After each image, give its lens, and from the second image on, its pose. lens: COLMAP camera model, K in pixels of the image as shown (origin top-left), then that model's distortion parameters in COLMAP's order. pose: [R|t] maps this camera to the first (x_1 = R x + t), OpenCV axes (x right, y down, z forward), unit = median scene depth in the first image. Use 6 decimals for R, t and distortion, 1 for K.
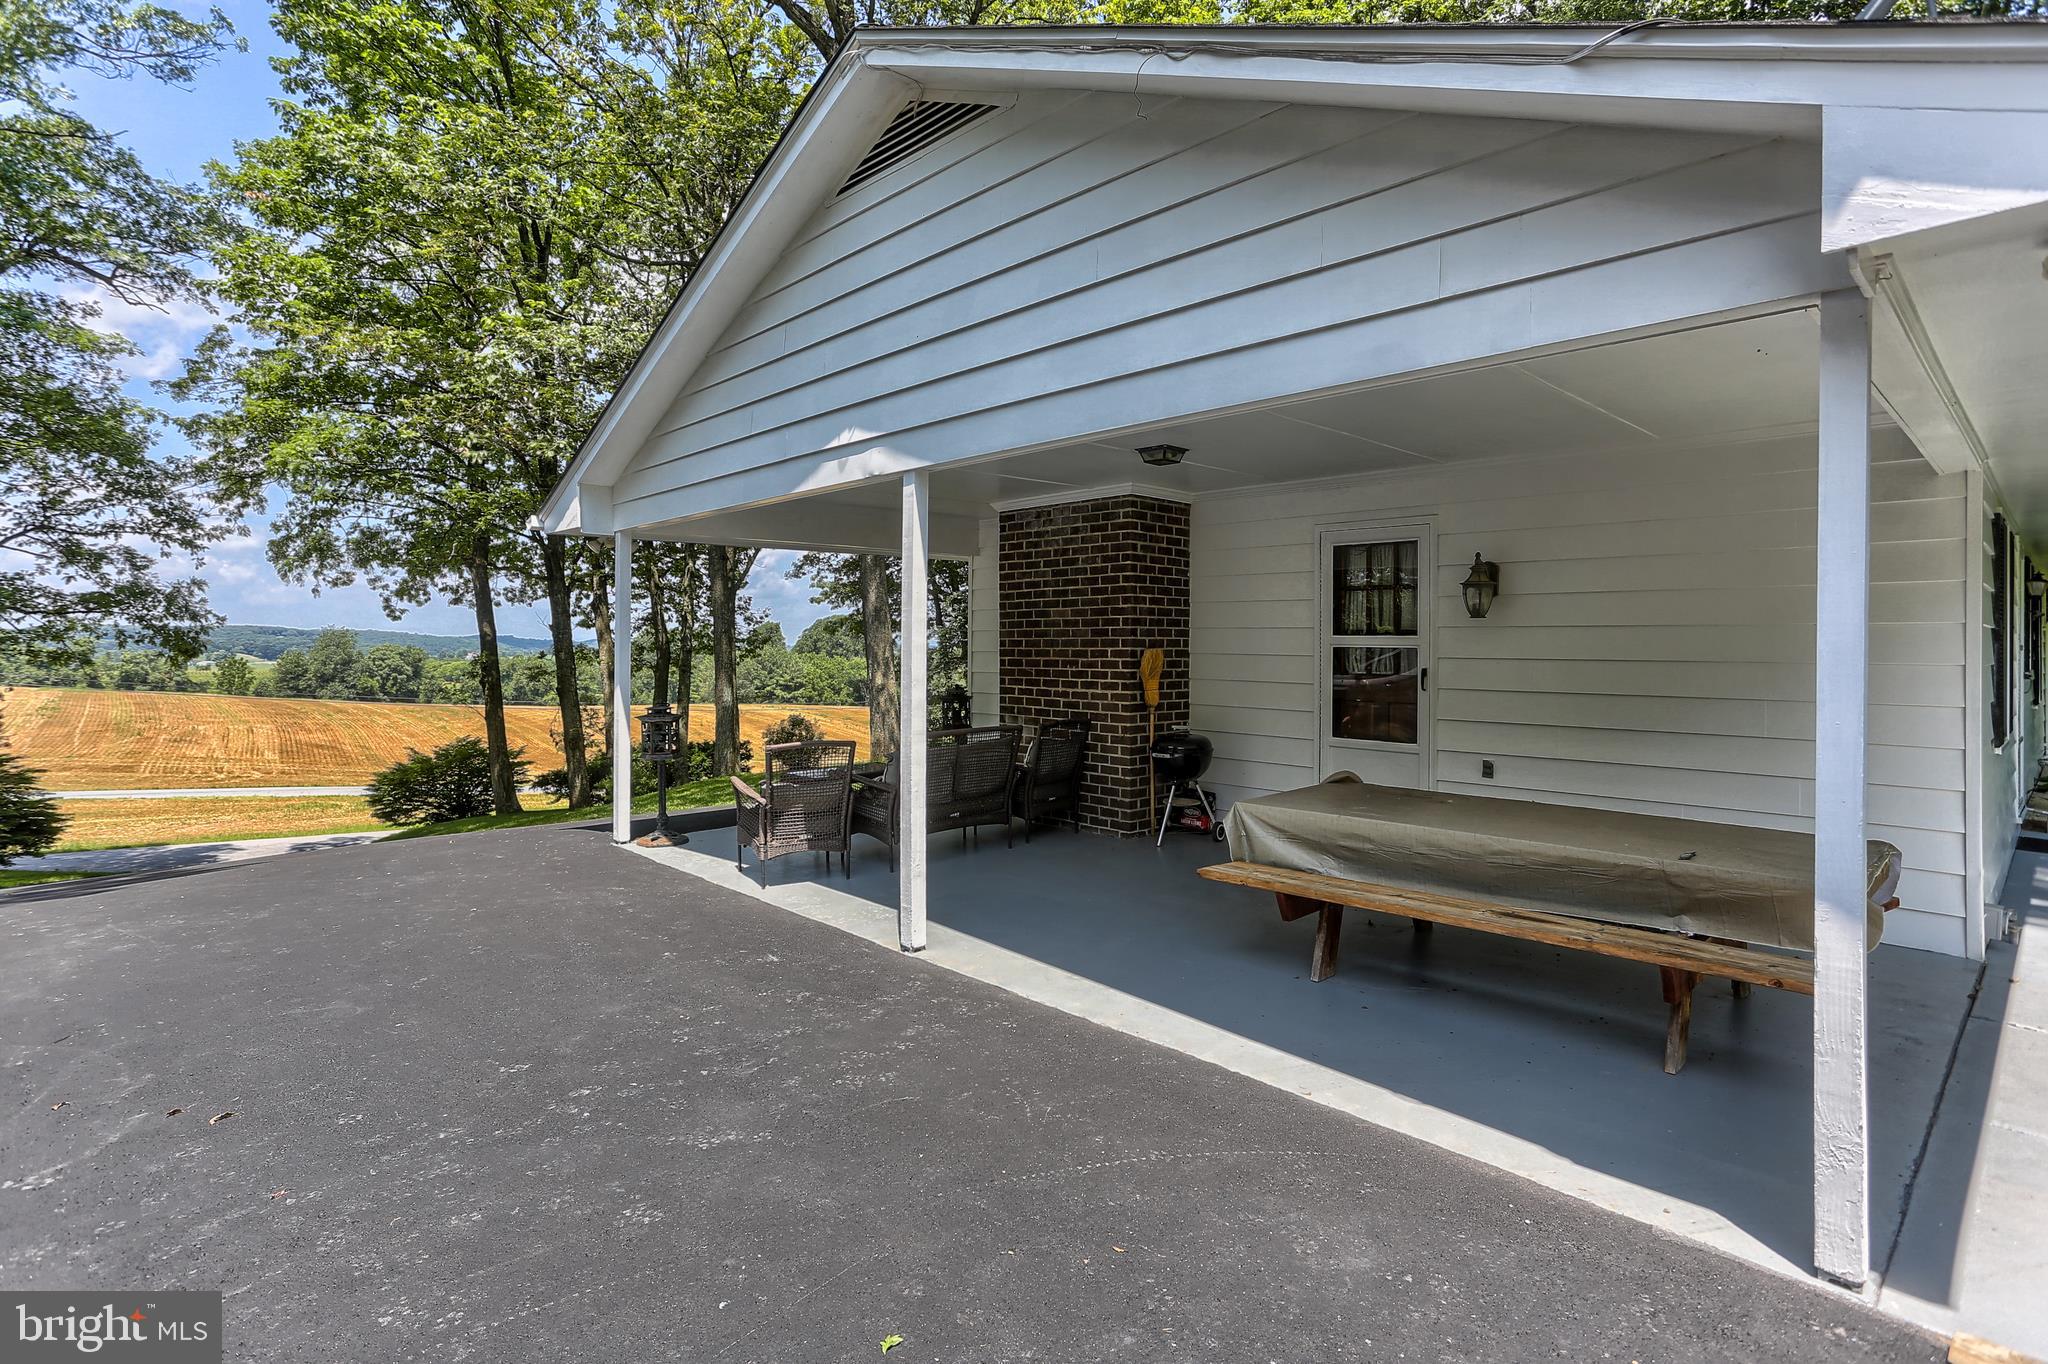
lens RADIAL K [[1021.2, 0, 1021.0], [0, 1021.2, 639.7], [0, 0, 1]] dist [-0.052655, 0.030214]
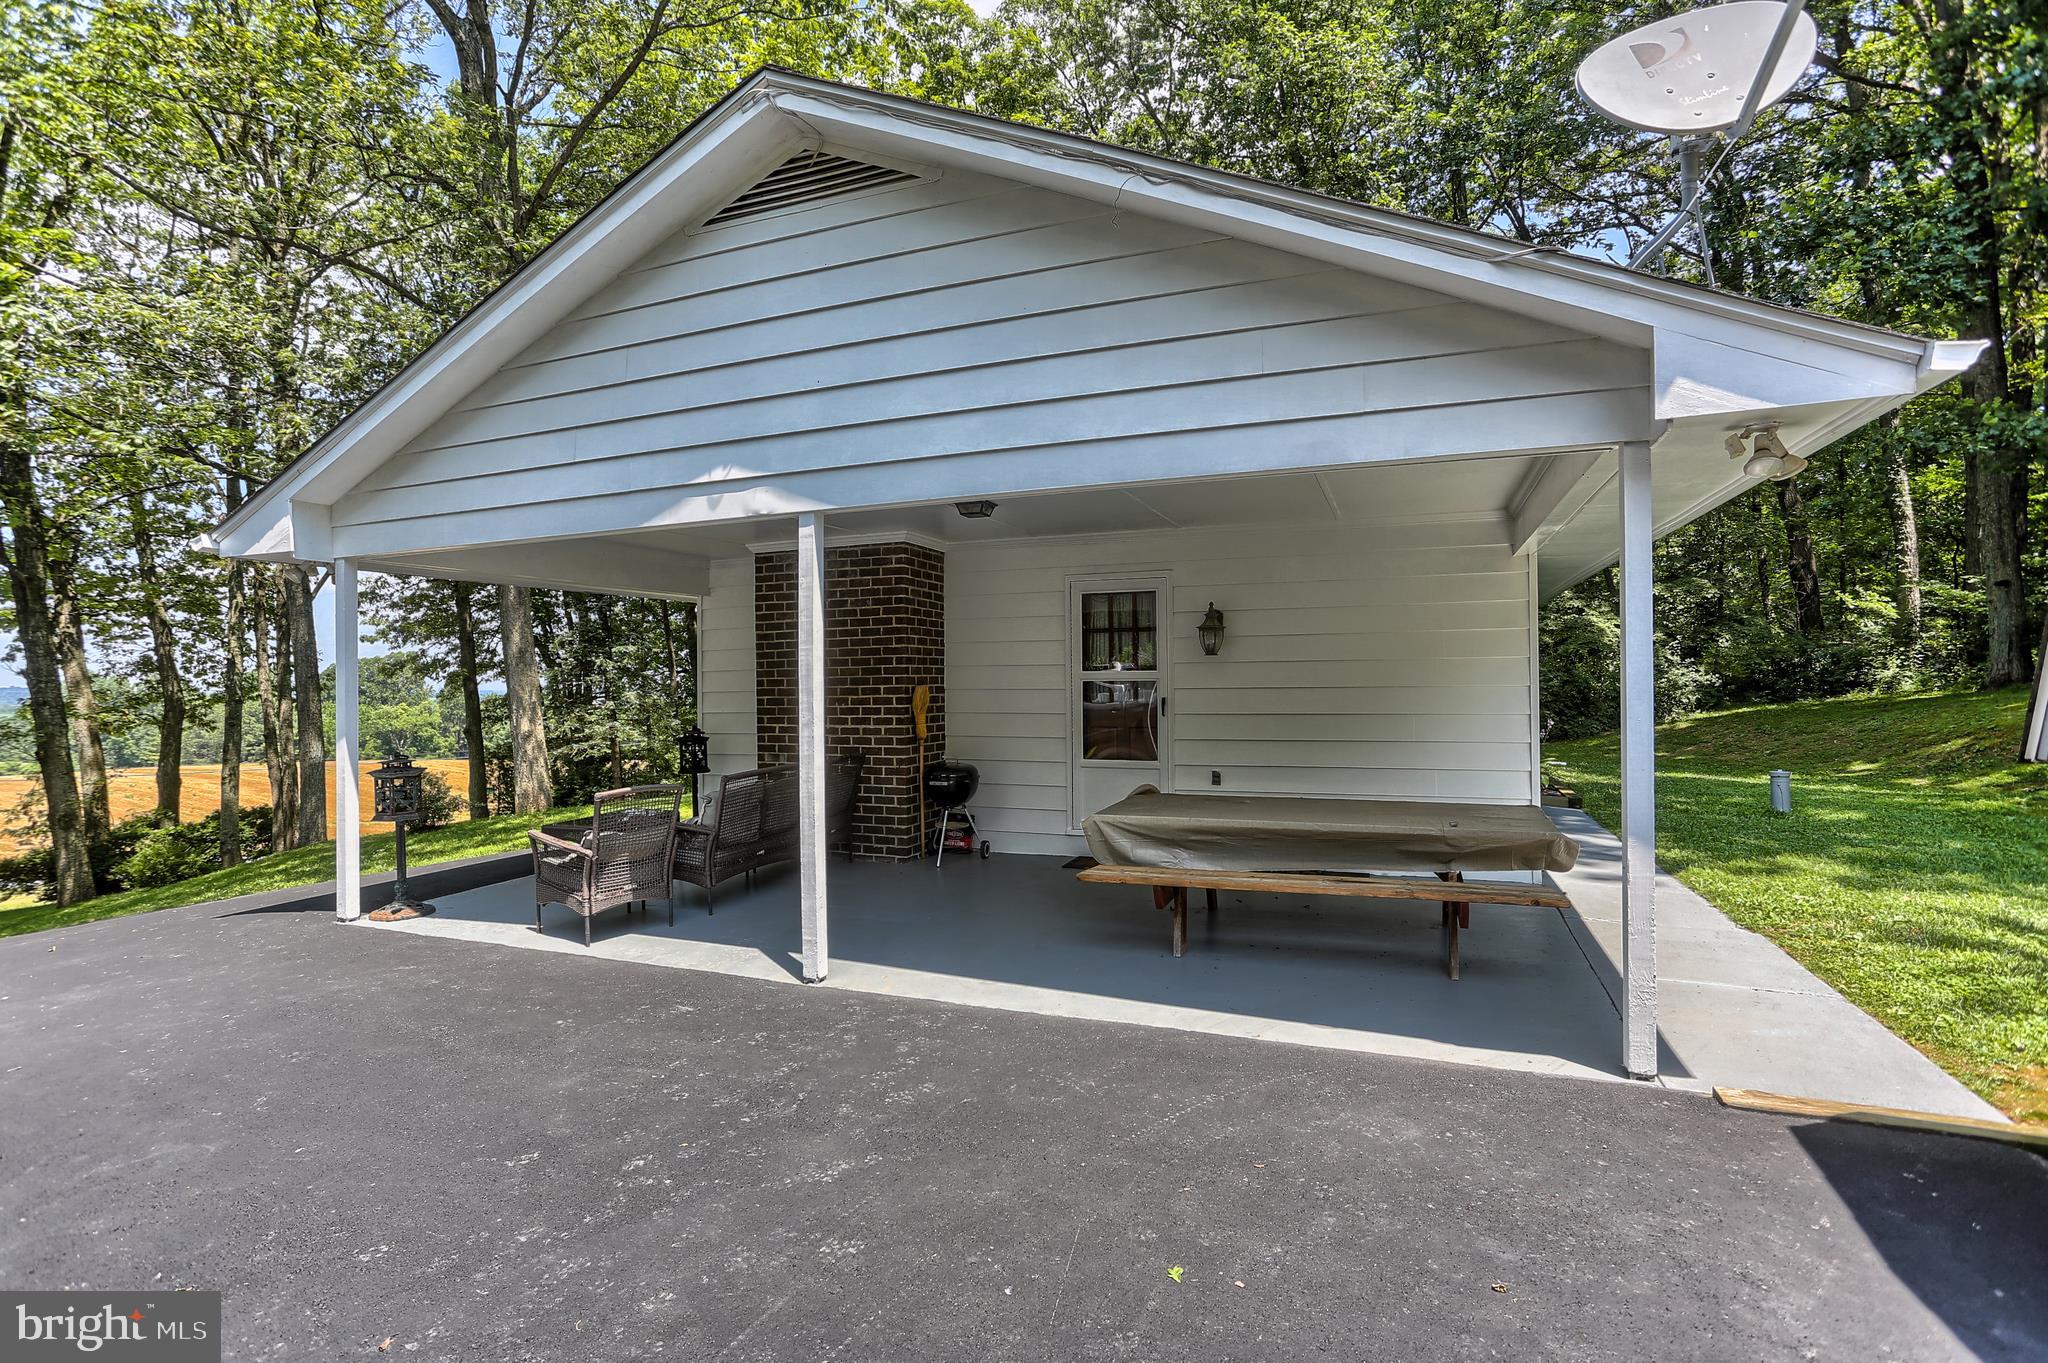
lens RADIAL K [[977.9, 0, 1024.0], [0, 977.9, 681.5], [0, 0, 1]] dist [-0.046980, 0.025583]
pose [[0.905352, -0.013569, 0.424444, -0.235716], [0.012676, 0.999908, 0.004926, 0.001012], [-0.424472, 0.000920, 0.905441, 0.017255]]
